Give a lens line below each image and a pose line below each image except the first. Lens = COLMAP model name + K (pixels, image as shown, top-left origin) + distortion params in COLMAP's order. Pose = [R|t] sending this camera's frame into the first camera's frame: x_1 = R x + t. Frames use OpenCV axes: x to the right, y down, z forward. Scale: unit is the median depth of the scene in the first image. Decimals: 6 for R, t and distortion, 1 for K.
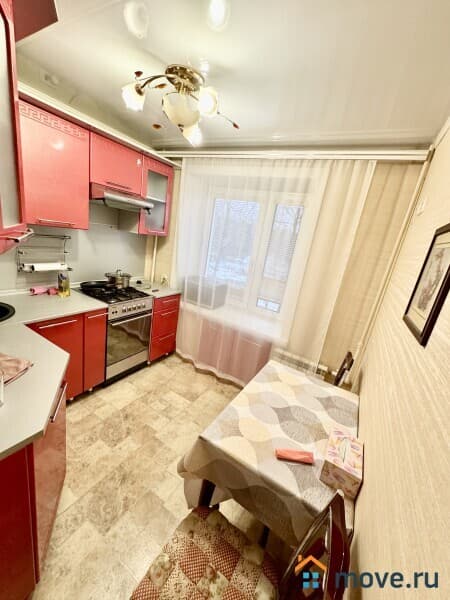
lens RADIAL K [[239.7, 0, 225.0], [0, 239.7, 298.8], [0, 0, 1]] dist [-0.001187, 0.000633]
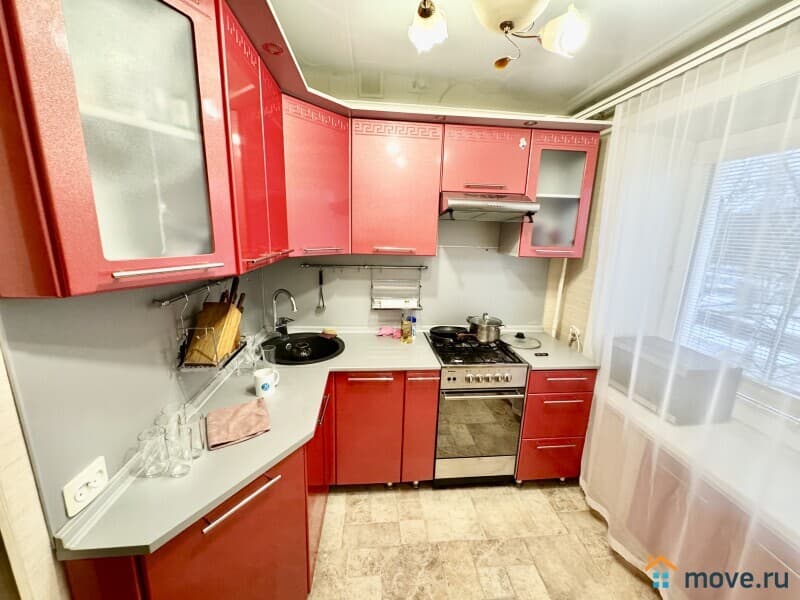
lens RADIAL K [[319.6, 0, 399.3], [0, 319.6, 298.7], [0, 0, 1]] dist [-0.001187, 0.000633]
pose [[0.582964, 0.036143, -0.811694, 0.124783], [-0.155447, 0.985518, -0.067760, -0.065638], [0.797489, 0.165677, 0.580140, 0.310510]]
